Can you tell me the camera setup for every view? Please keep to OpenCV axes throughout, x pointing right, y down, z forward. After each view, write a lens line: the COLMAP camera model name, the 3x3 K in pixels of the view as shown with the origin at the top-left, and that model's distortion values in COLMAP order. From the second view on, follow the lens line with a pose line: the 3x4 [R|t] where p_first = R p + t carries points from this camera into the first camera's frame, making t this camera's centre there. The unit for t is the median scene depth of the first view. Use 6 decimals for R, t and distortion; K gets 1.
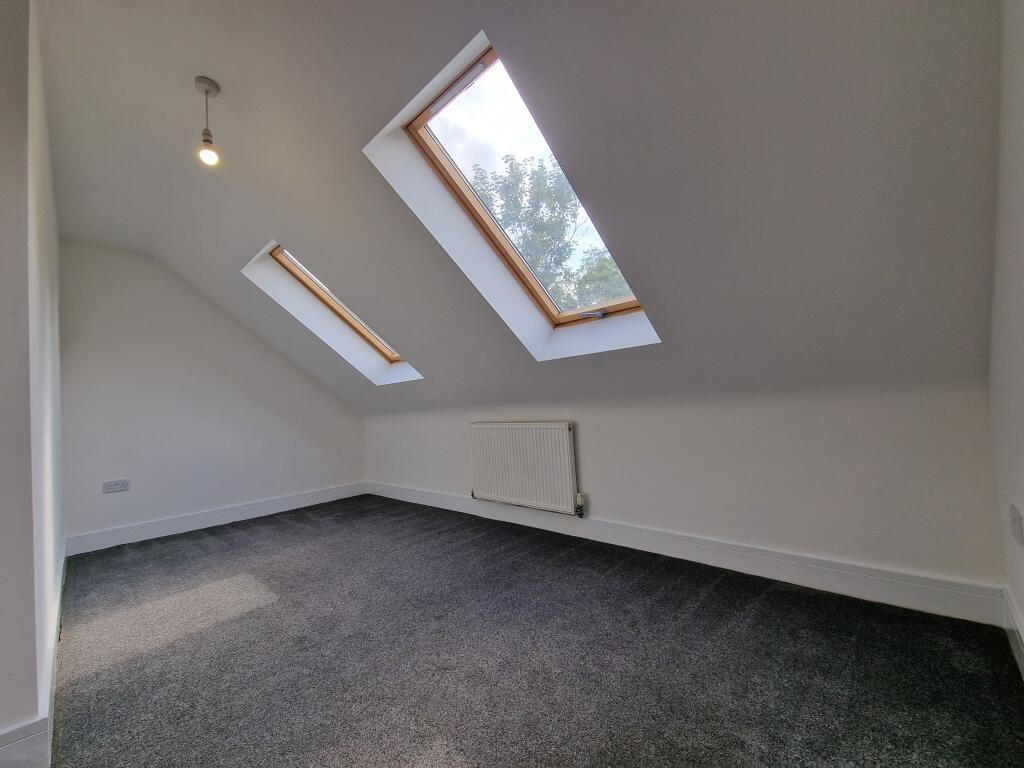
lens RADIAL K [[417.6, 0, 512.0], [0, 417.6, 384.0], [0, 0, 1]] dist [0.000153, -0.000014]
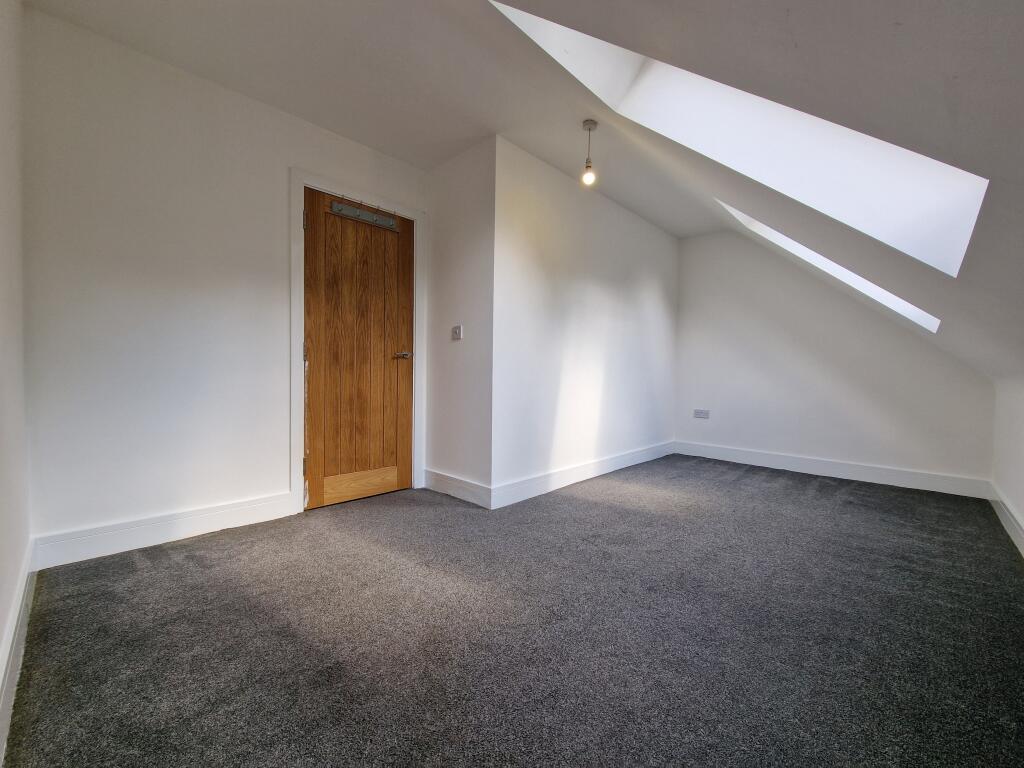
lens RADIAL K [[417.6, 0, 512.0], [0, 417.6, 384.0], [0, 0, 1]] dist [0.000153, -0.000014]
pose [[-0.002868, 0.091195, -0.995829, 0.535786], [0.033593, 0.995280, 0.091048, 0.005184], [0.999431, -0.033191, -0.005918, 0.532947]]
